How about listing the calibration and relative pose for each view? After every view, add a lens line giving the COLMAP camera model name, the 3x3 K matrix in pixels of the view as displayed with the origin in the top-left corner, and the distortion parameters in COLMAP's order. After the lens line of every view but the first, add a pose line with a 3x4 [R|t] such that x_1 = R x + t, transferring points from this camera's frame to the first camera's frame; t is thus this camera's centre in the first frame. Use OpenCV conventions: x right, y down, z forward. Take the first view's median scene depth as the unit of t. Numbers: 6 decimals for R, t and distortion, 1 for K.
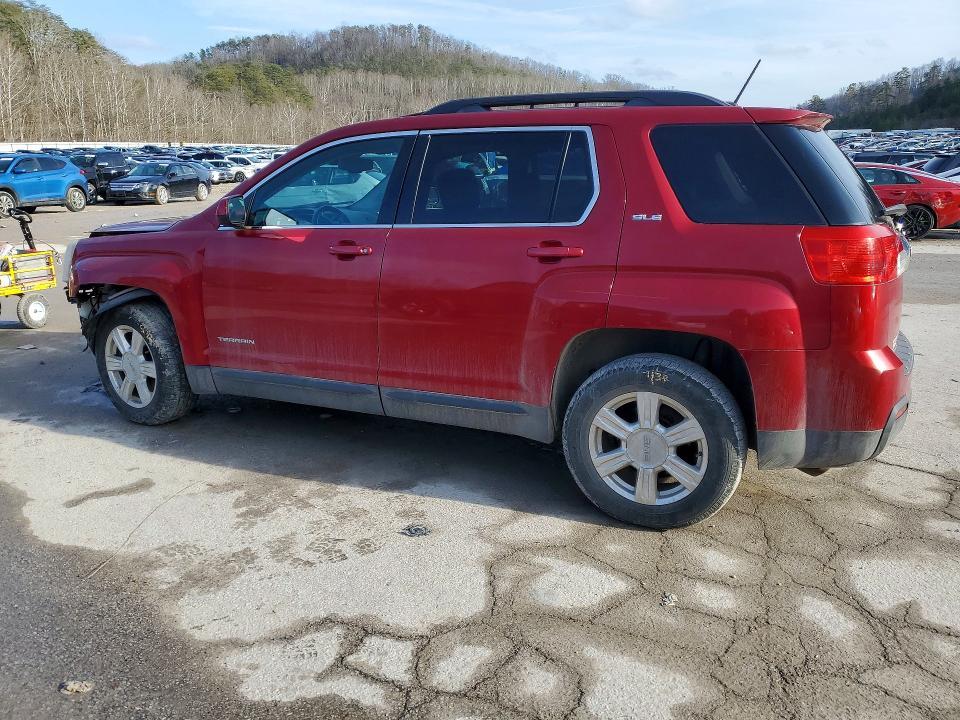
lens RADIAL K [[763.8, 0, 480.0], [0, 763.8, 360.0], [0, 0, 1]] dist [0.035391, -0.003299]
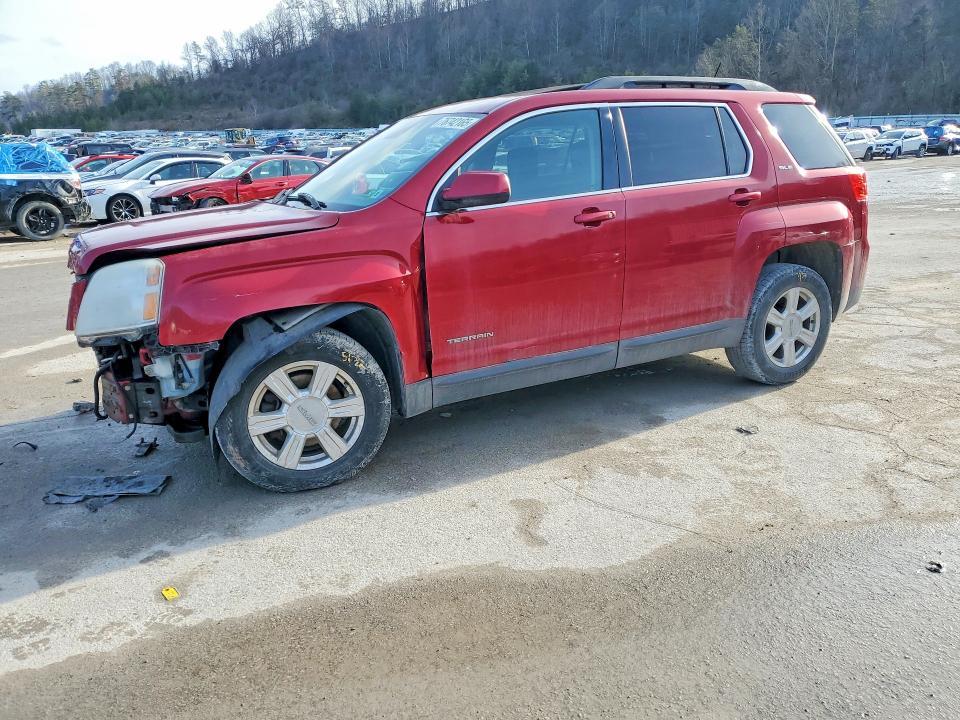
lens RADIAL K [[747.7, 0, 480.0], [0, 747.7, 383.5], [0, 0, 1]] dist [0.010666, 0.007998]
pose [[0.582463, -0.252614, 0.772608, -1.002525], [0.225445, 0.963400, 0.145034, -0.098156], [-0.780968, 0.089704, 0.618096, 0.467895]]
